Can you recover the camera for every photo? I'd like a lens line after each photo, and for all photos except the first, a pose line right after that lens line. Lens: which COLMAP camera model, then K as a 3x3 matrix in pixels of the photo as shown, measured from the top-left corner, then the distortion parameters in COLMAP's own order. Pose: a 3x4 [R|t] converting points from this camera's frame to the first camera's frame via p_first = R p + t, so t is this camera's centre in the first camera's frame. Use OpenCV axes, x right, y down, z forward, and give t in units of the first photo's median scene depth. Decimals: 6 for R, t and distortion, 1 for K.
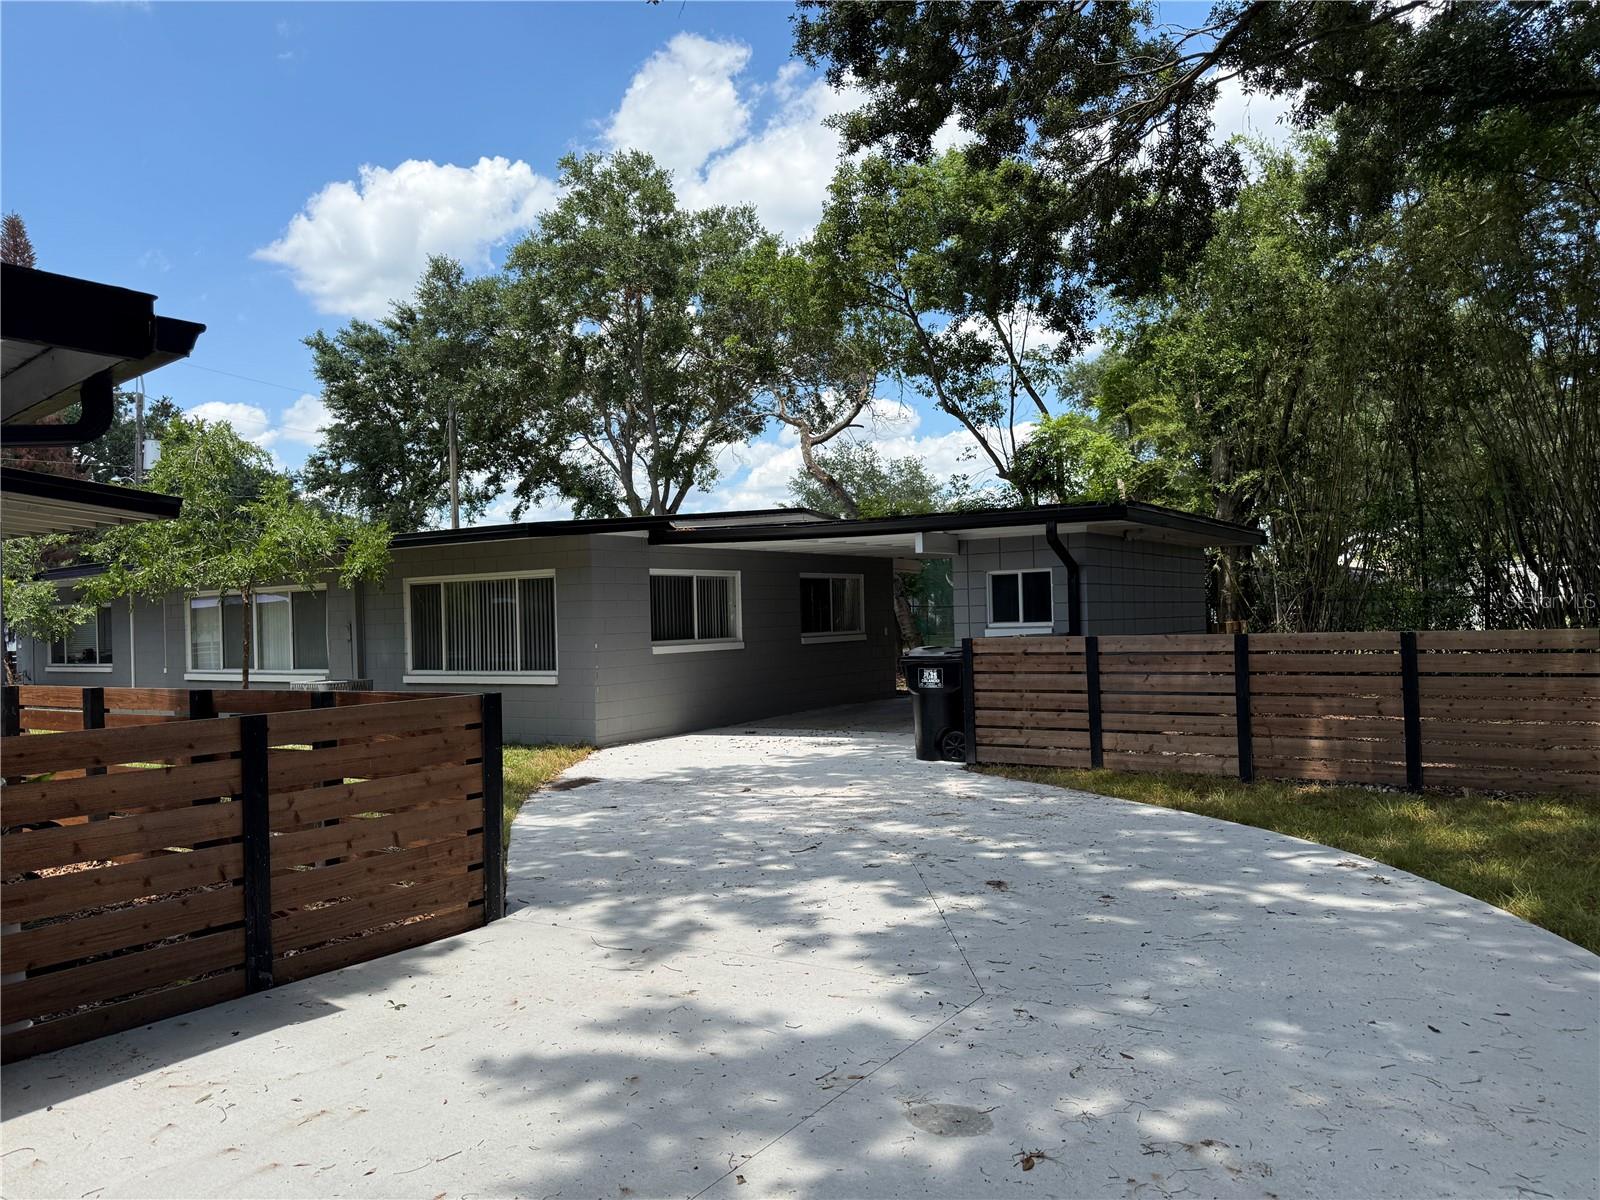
lens RADIAL K [[1135.5, 0, 790.8], [0, 1135.5, 615.4], [0, 0, 1]] dist [0.071248, -0.094152]
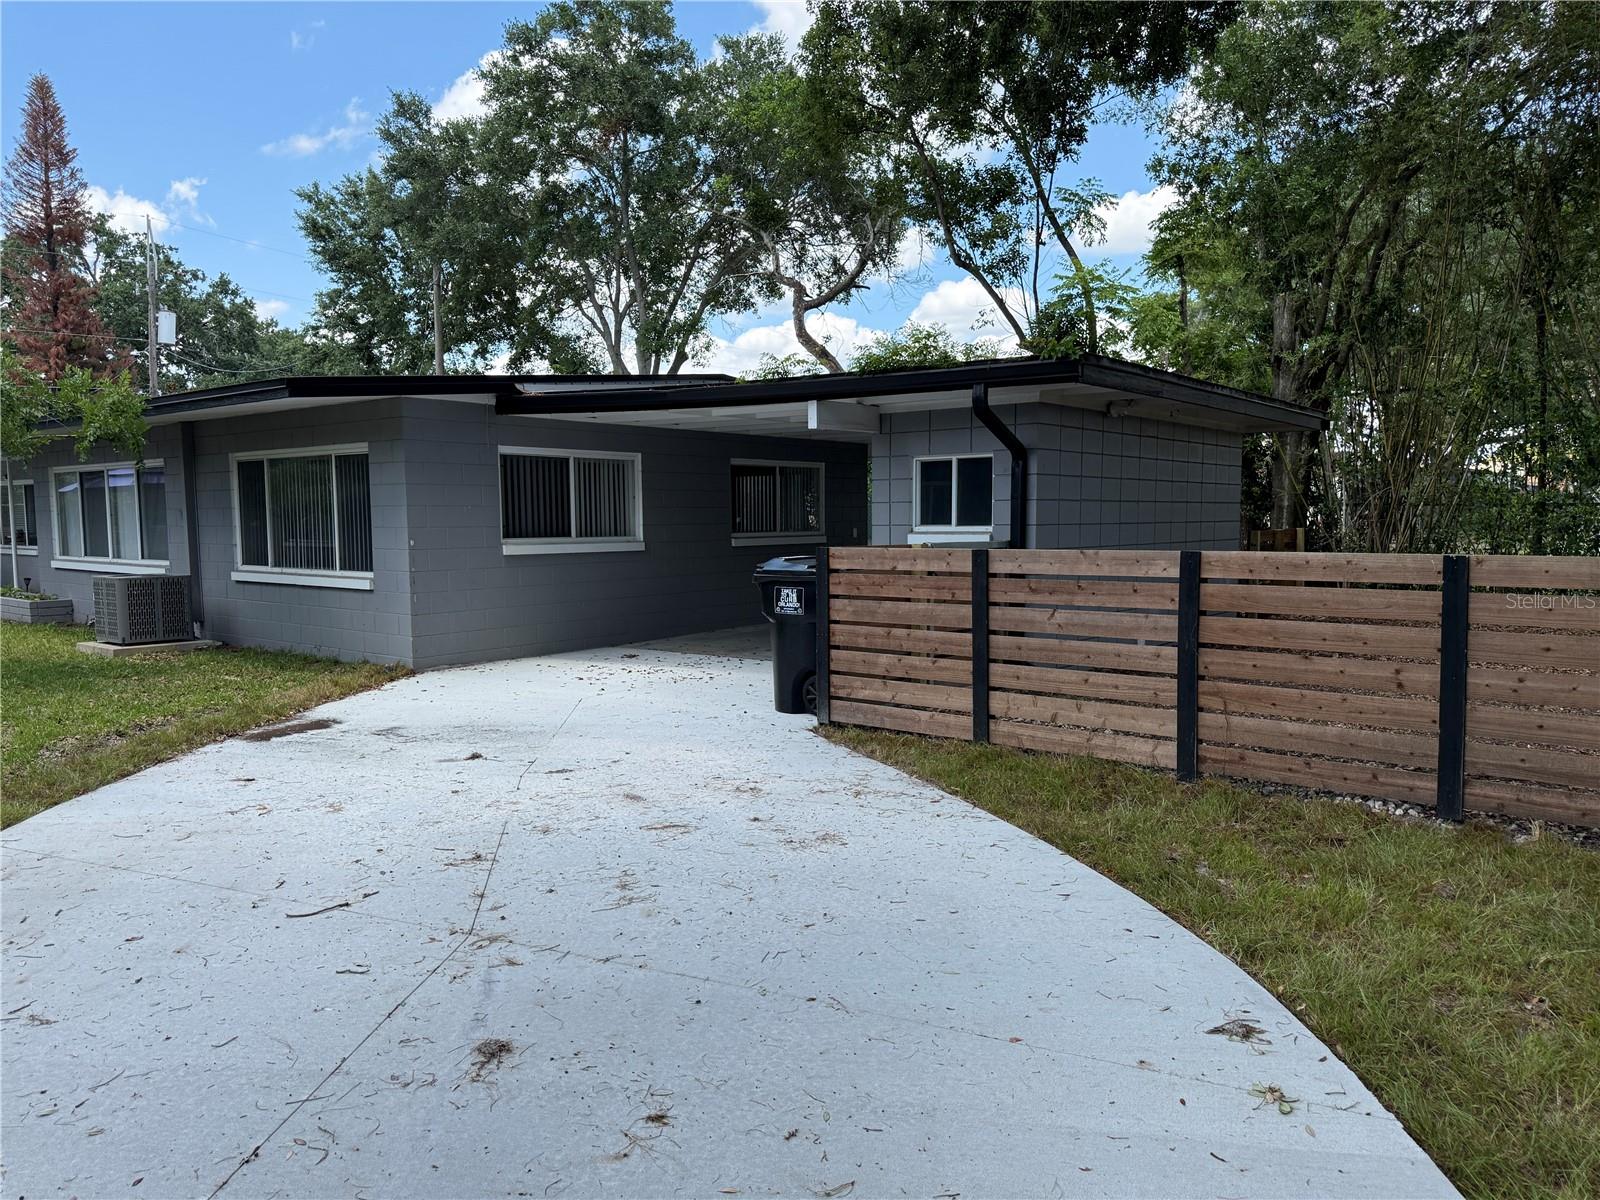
lens RADIAL K [[1135.5, 0, 790.5], [0, 1135.5, 613.2], [0, 0, 1]] dist [0.071248, -0.094152]
pose [[0.995634, 0.029531, -0.088548, 0.151099], [-0.021441, 0.995625, 0.090950, -0.001796], [0.090847, -0.088655, 0.991911, 0.228489]]
